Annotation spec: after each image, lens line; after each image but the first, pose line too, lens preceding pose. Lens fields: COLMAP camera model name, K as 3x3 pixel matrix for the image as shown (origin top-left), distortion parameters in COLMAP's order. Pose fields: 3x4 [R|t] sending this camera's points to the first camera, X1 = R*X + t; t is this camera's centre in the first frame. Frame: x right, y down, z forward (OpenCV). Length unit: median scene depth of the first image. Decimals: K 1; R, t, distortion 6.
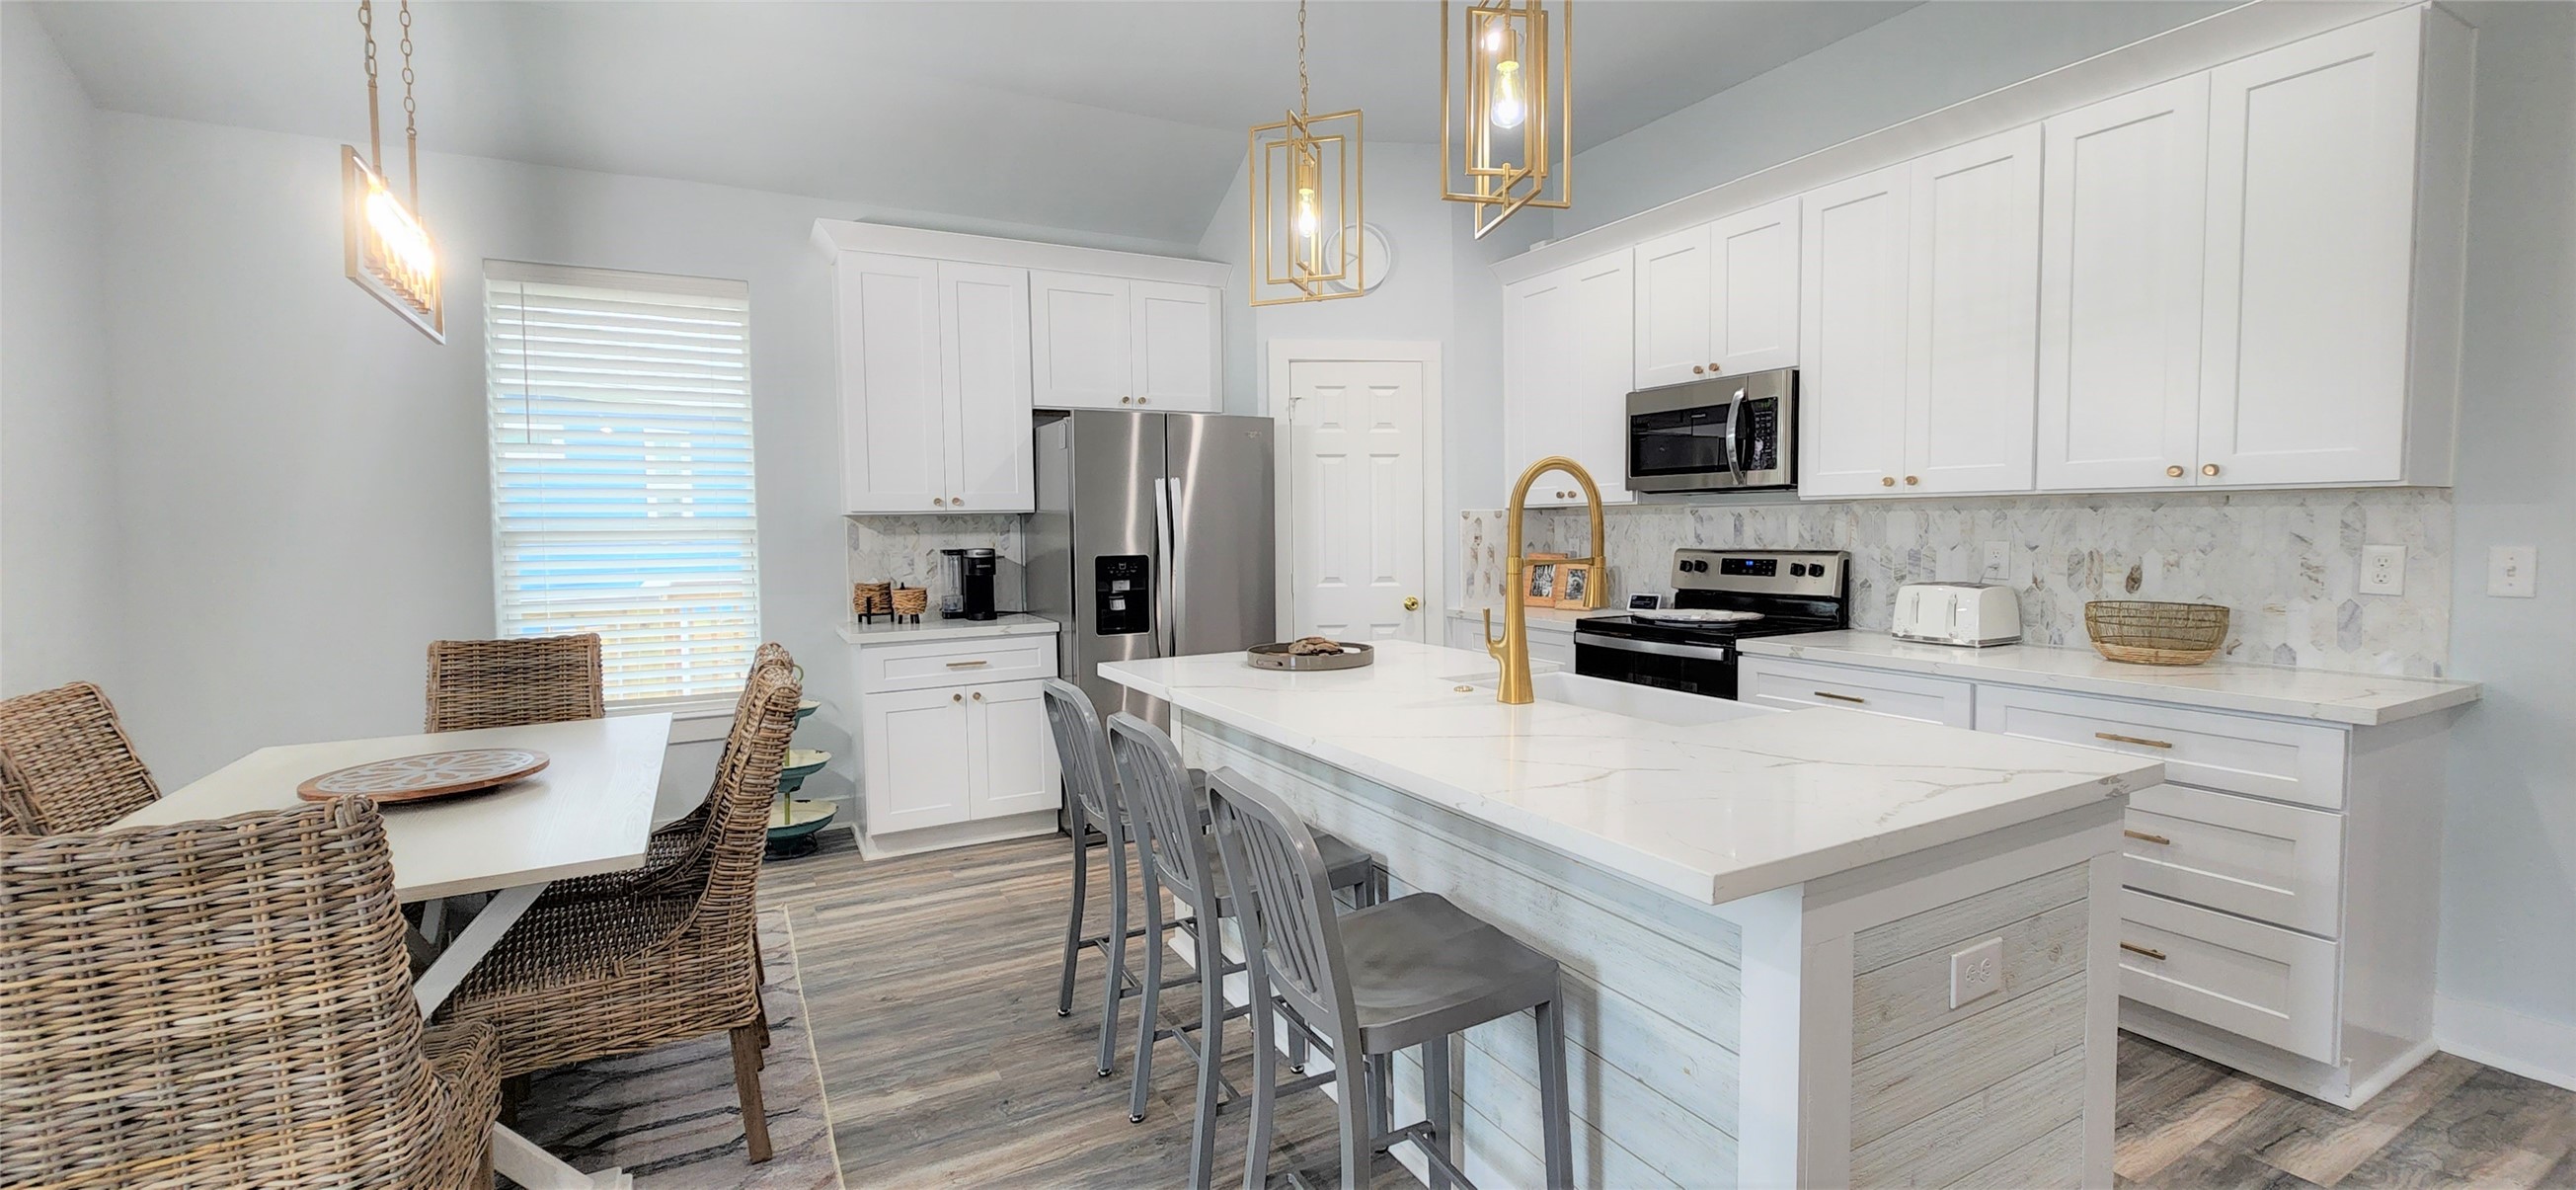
lens RADIAL K [[1047.9, 0, 1305.1], [0, 1047.9, 569.7], [0, 0, 1]] dist [-0.001976, -0.000287]
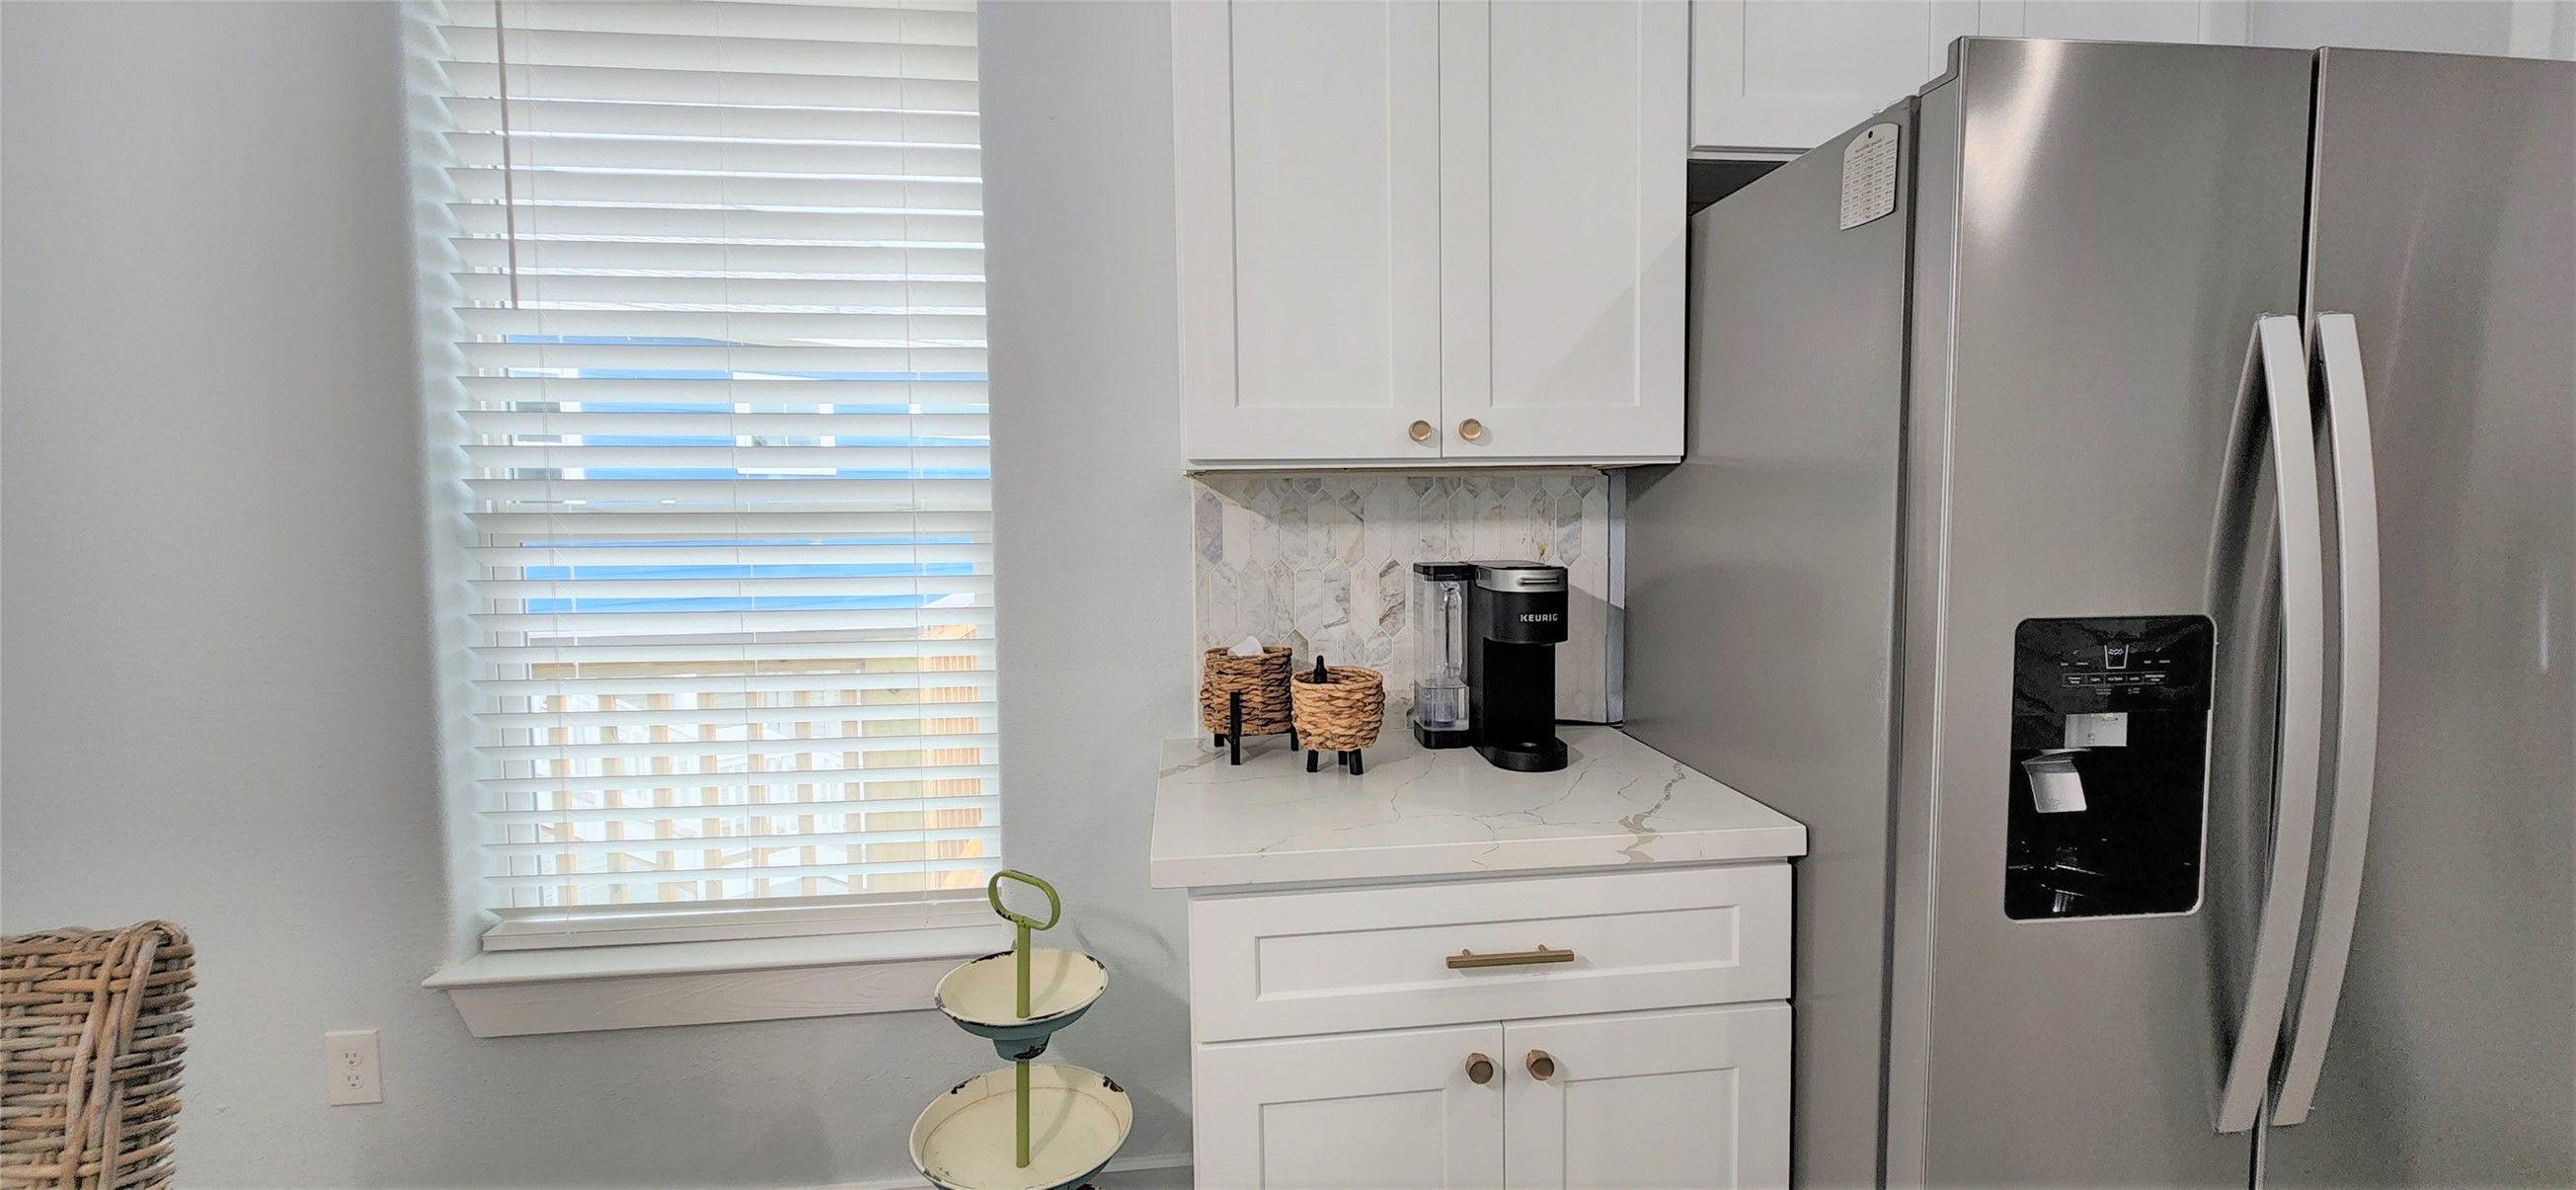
lens RADIAL K [[1047.9, 0, 1306.6], [0, 1047.9, 576.2], [0, 0, 1]] dist [-0.001976, -0.000287]
pose [[0.925895, 0.028370, -0.376714, -0.345650], [-0.017345, 0.999317, 0.032627, -0.037912], [0.377383, -0.023675, 0.925755, 0.906547]]
